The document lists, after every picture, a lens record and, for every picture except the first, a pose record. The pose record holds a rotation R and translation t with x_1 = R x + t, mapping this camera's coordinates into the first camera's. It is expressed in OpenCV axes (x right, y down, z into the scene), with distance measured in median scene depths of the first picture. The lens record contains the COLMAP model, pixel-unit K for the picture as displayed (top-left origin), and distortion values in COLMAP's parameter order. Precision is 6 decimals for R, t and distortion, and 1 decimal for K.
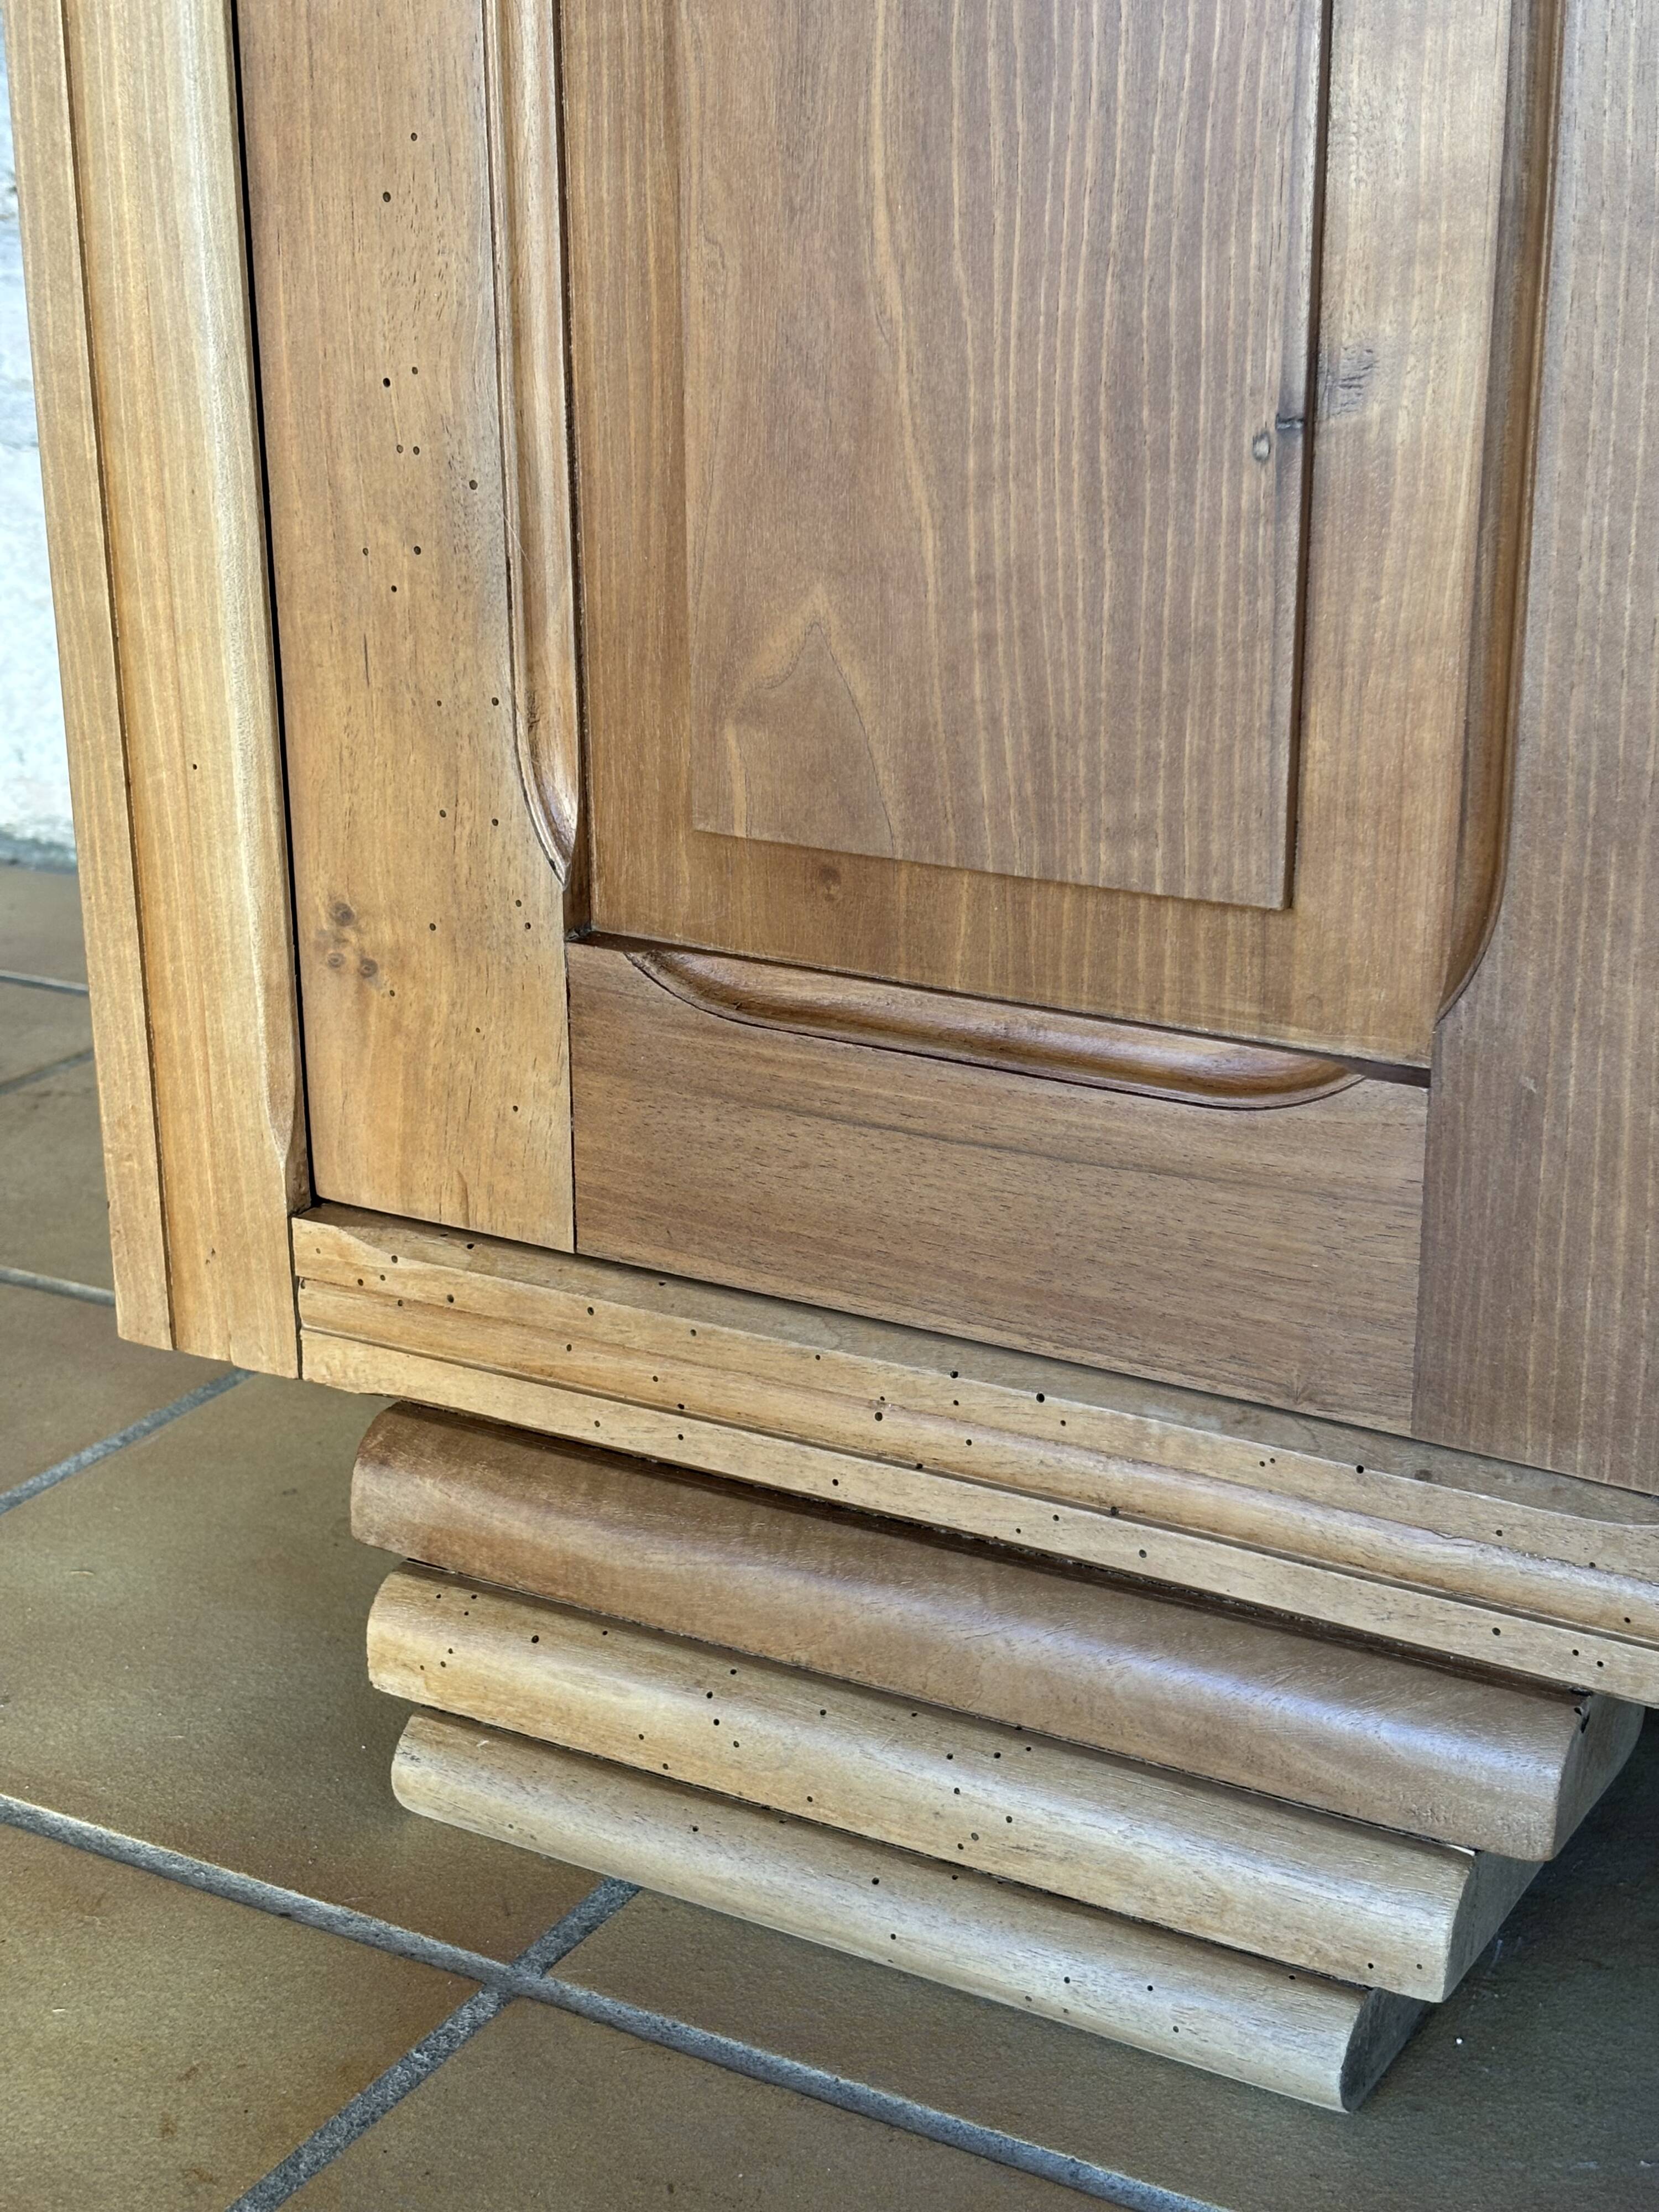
lens RADIAL K [[3330.4, 0, 829.5], [0, 3330.4, 1106.0], [0, 0, 1]] dist [0.267818, -1.080470]
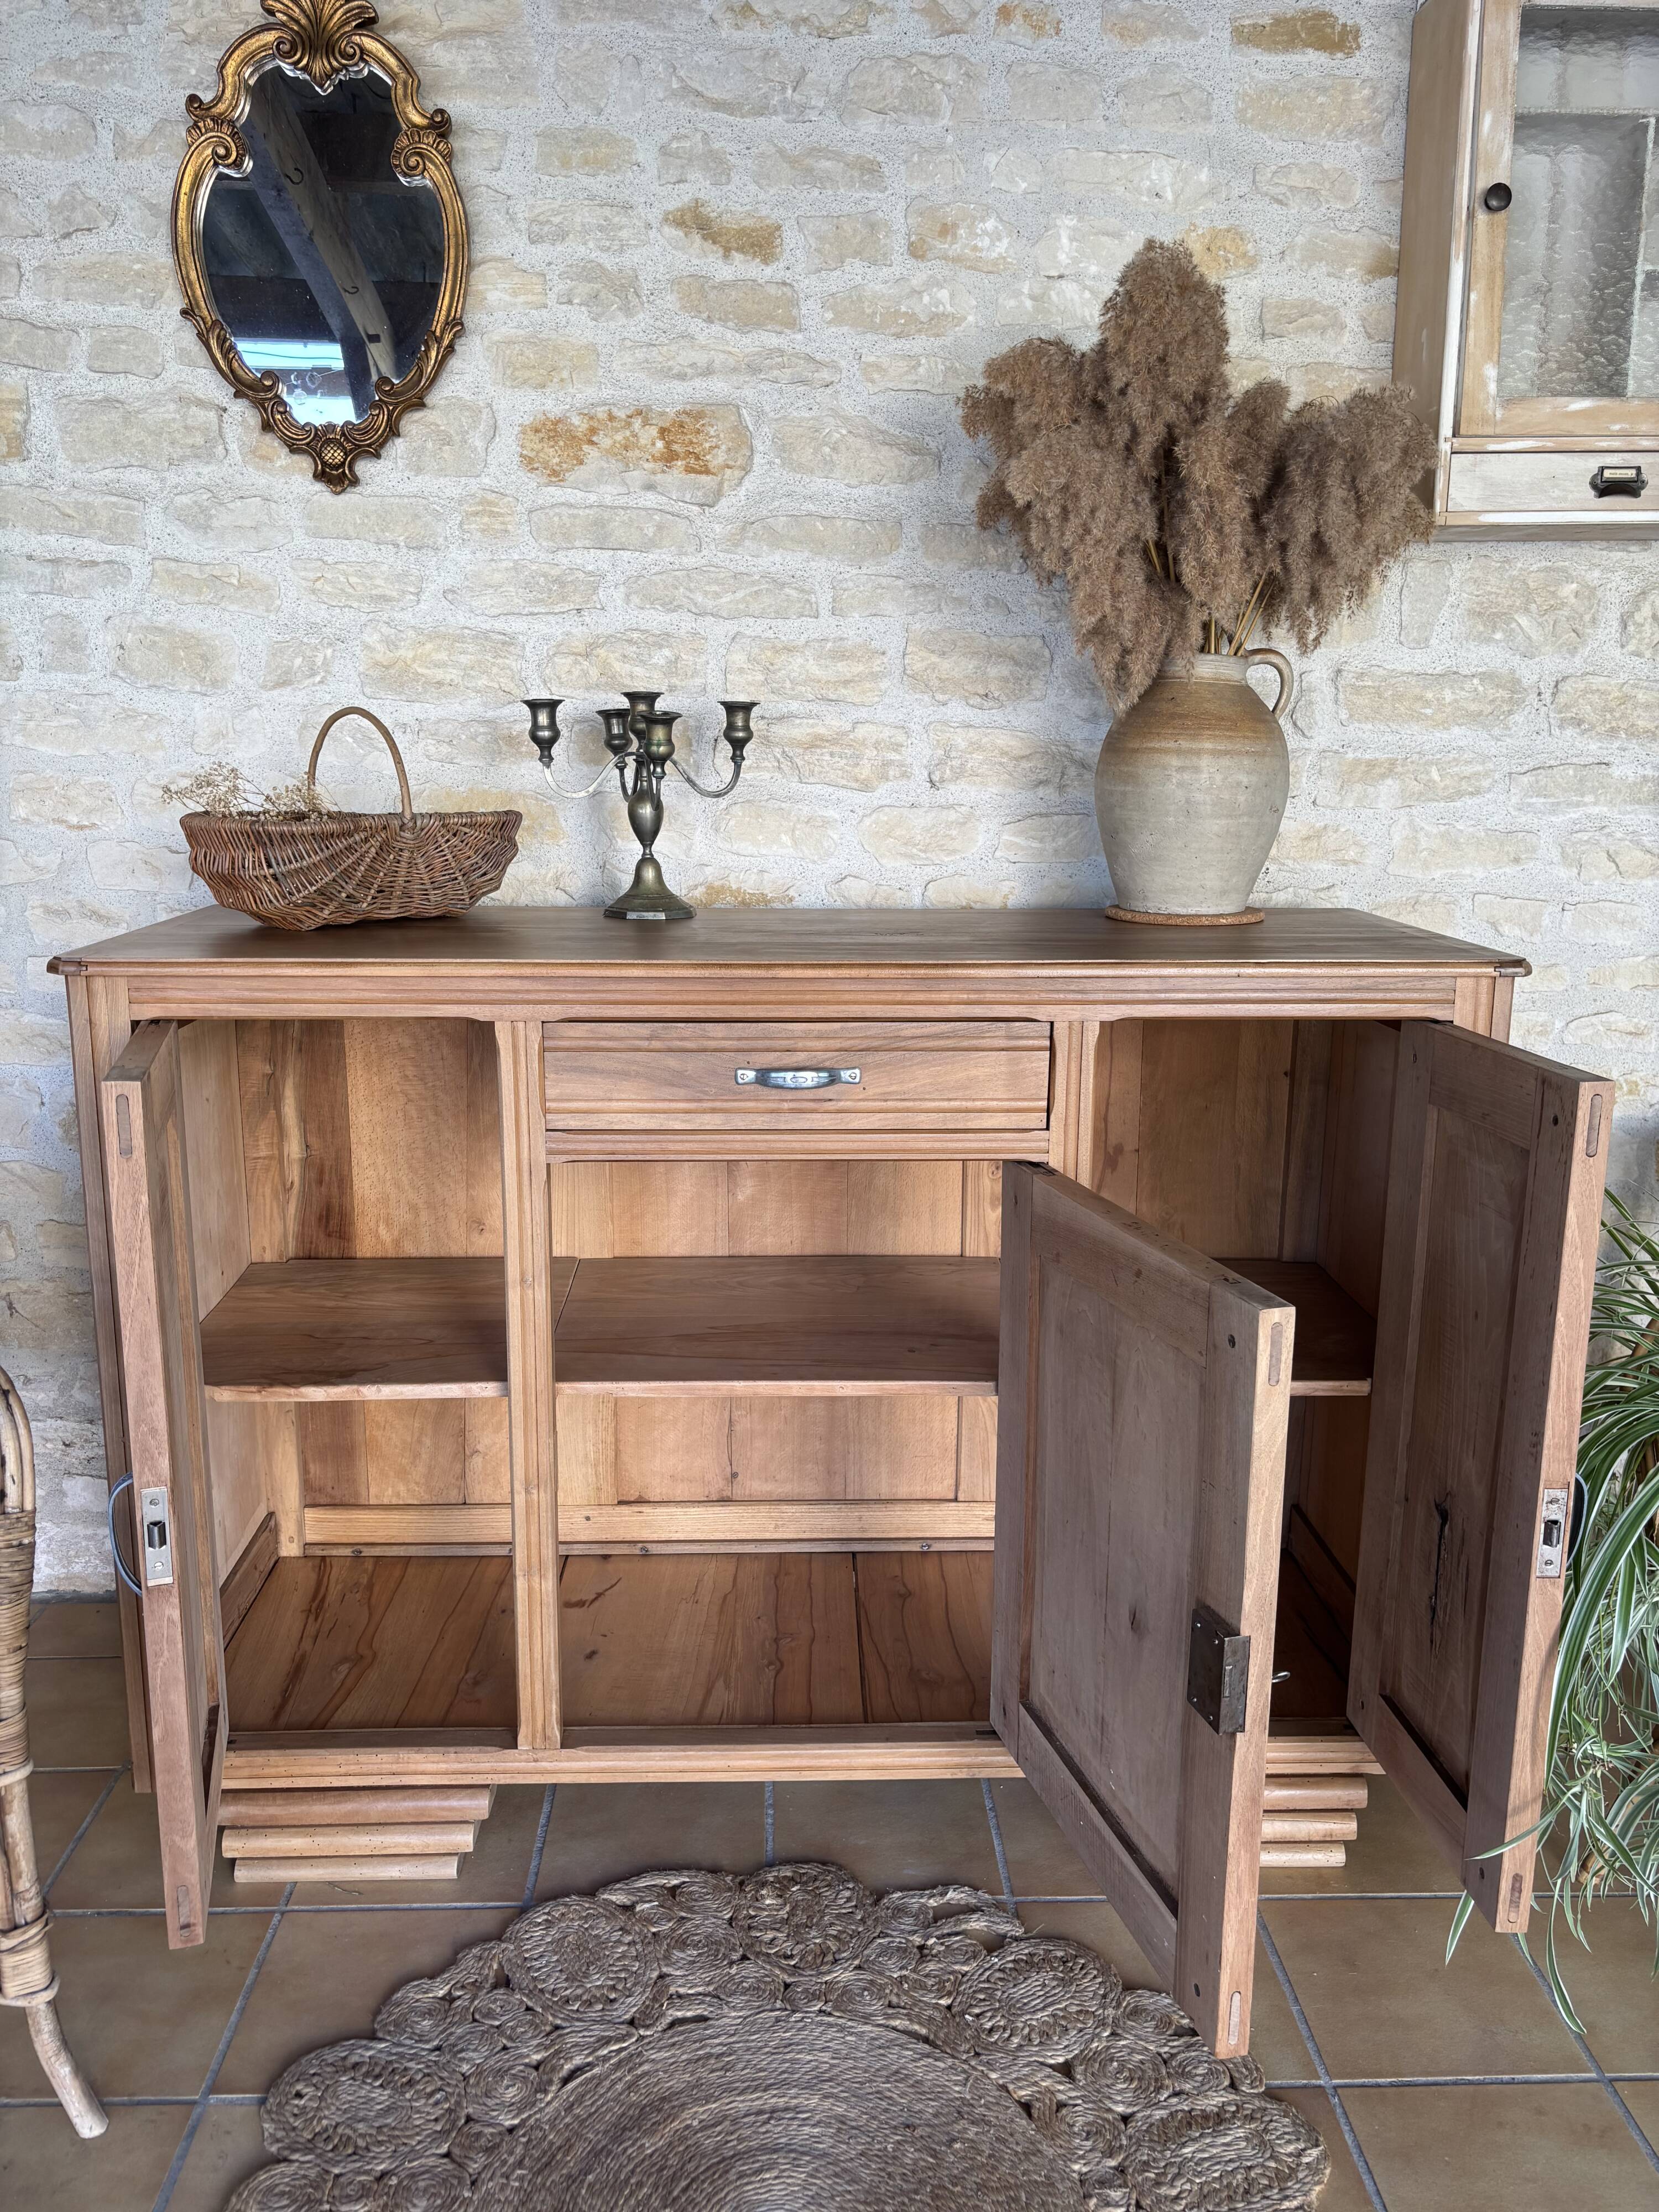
lens RADIAL K [[1671.7, 0, 819.8], [0, 1671.7, 1110.0], [0, 0, 1]] dist [0.063272, -0.081931]
pose [[0.853669, -0.097289, 0.511648, -0.565121], [0.158776, 0.984248, -0.077760, -0.559173], [-0.496023, 0.147619, 0.855669, -1.630369]]
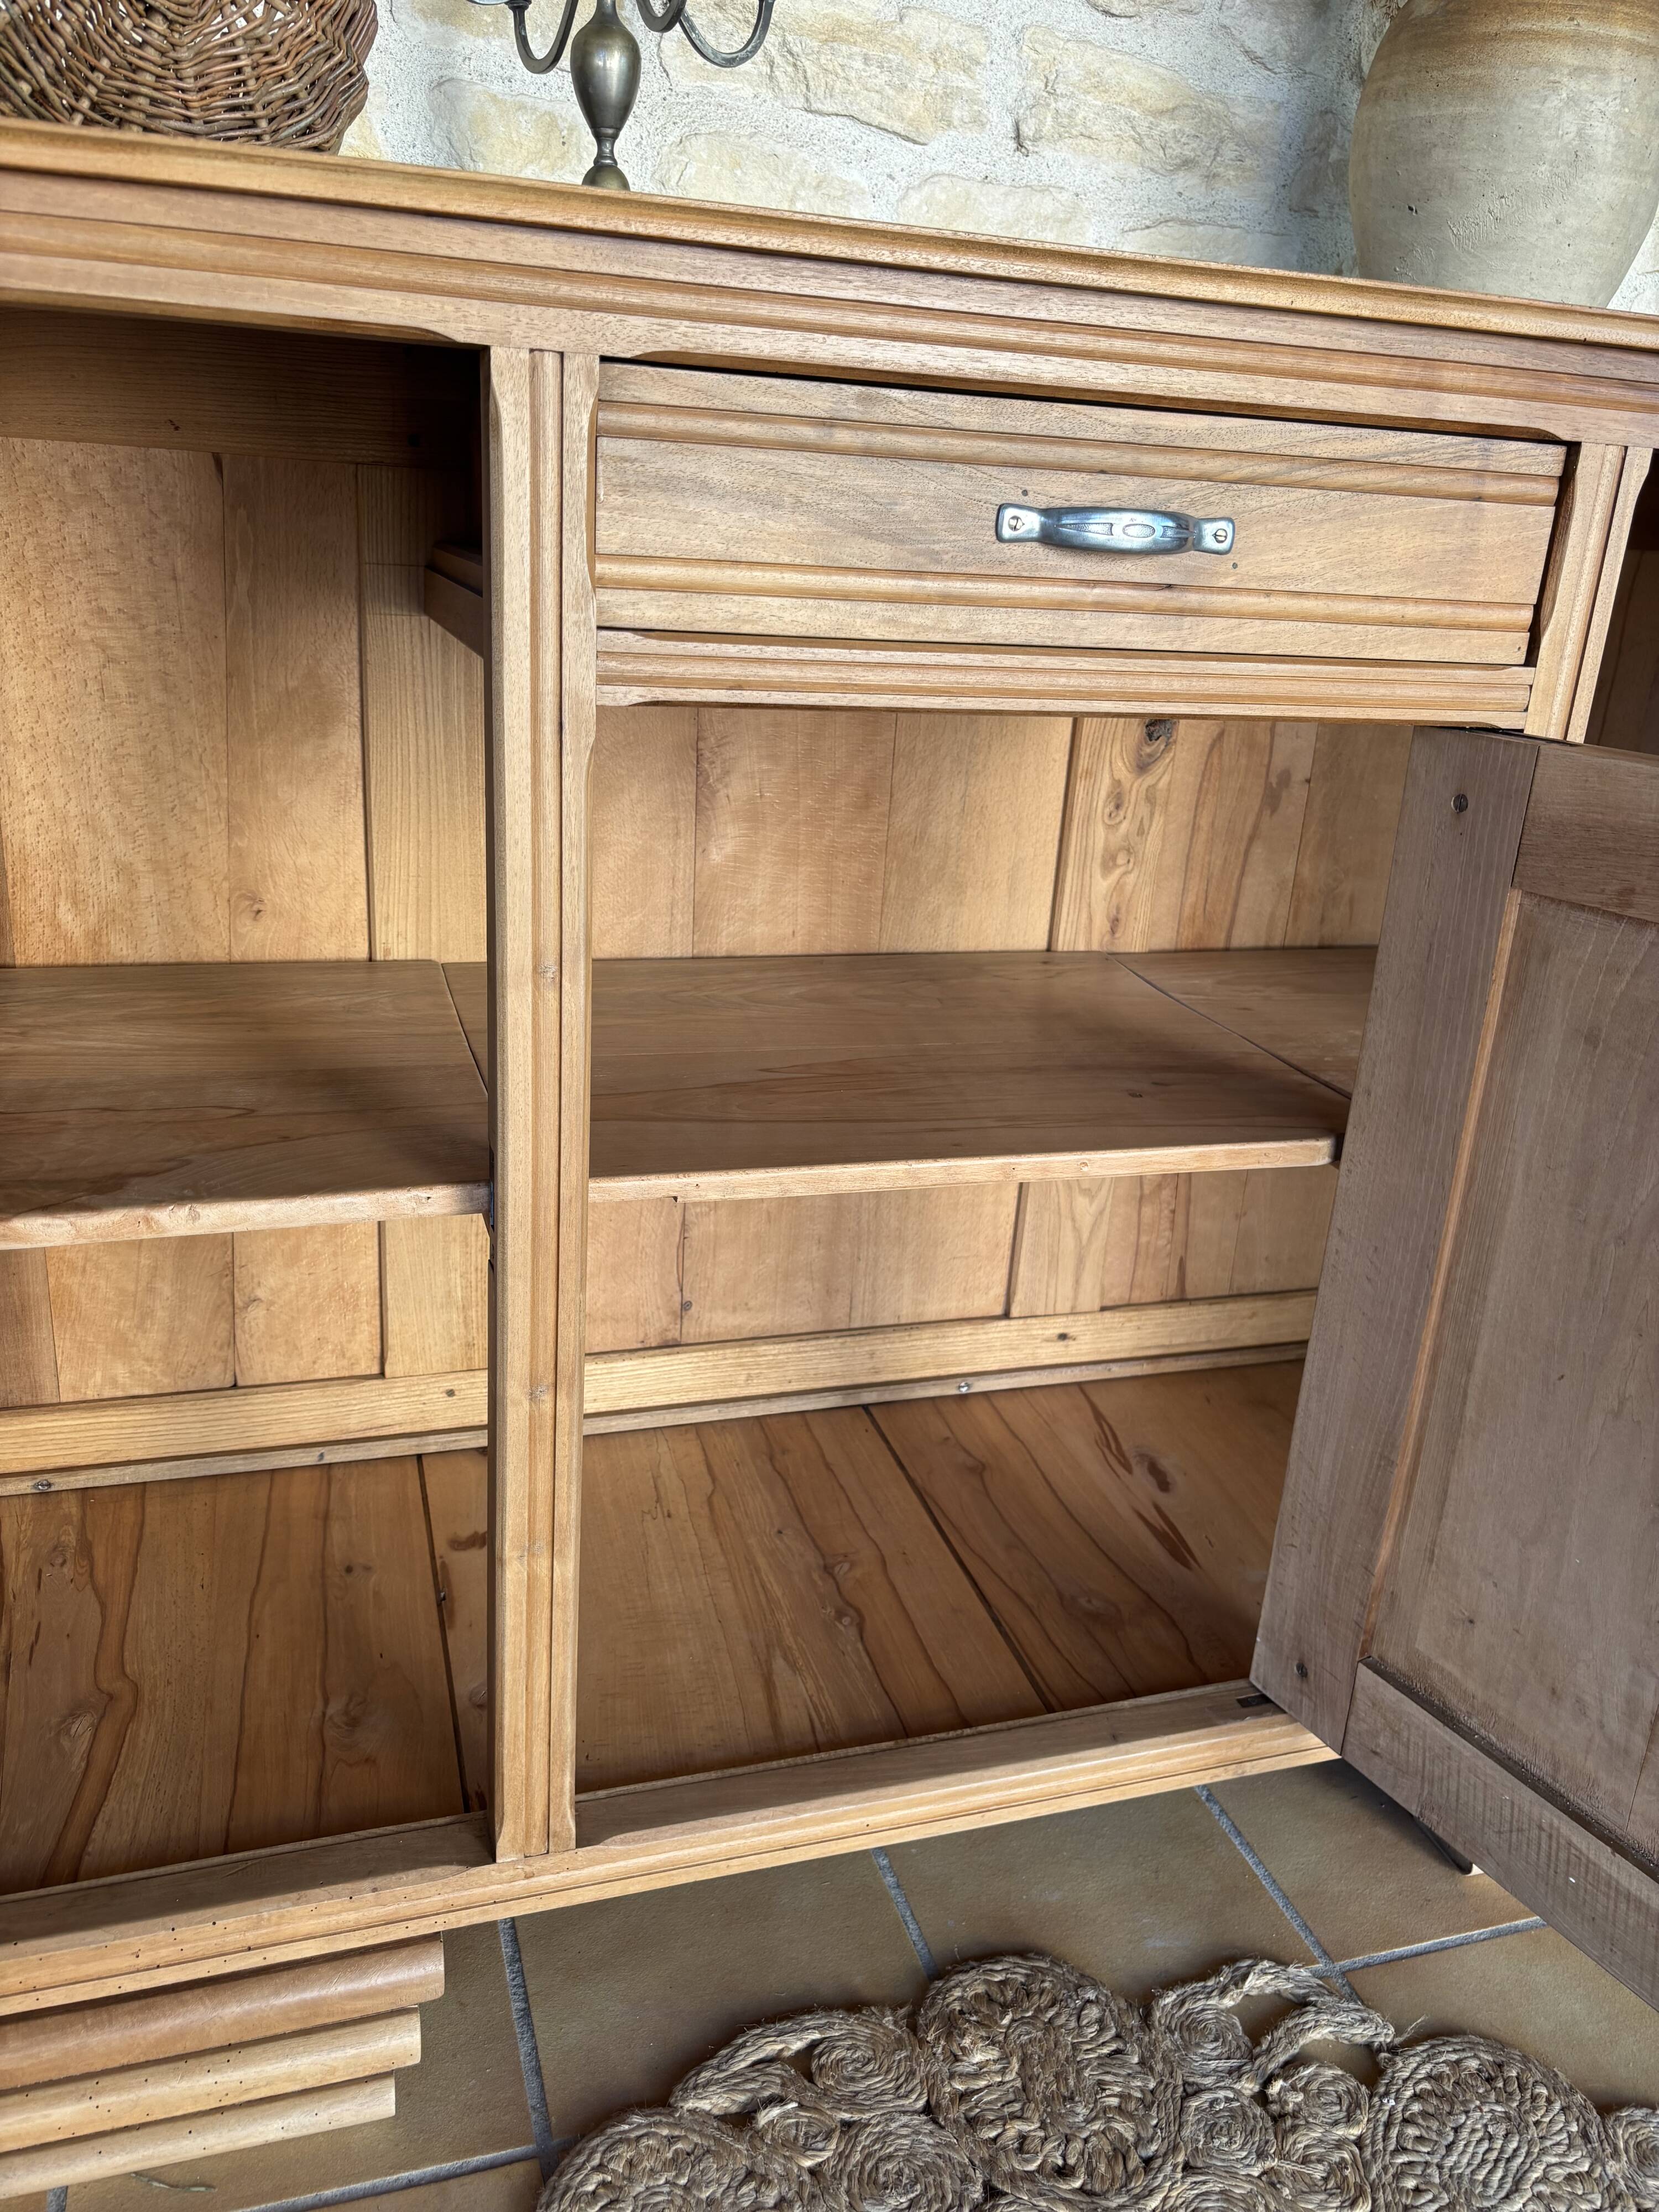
lens RADIAL K [[1671.7, 0, 819.8], [0, 1671.7, 1110.0], [0, 0, 1]] dist [0.063272, -0.081931]
pose [[0.677218, -0.200798, 0.707853, -0.406758], [0.175784, 0.978337, 0.109351, -0.570369], [-0.714476, 0.050375, 0.697844, -0.258547]]
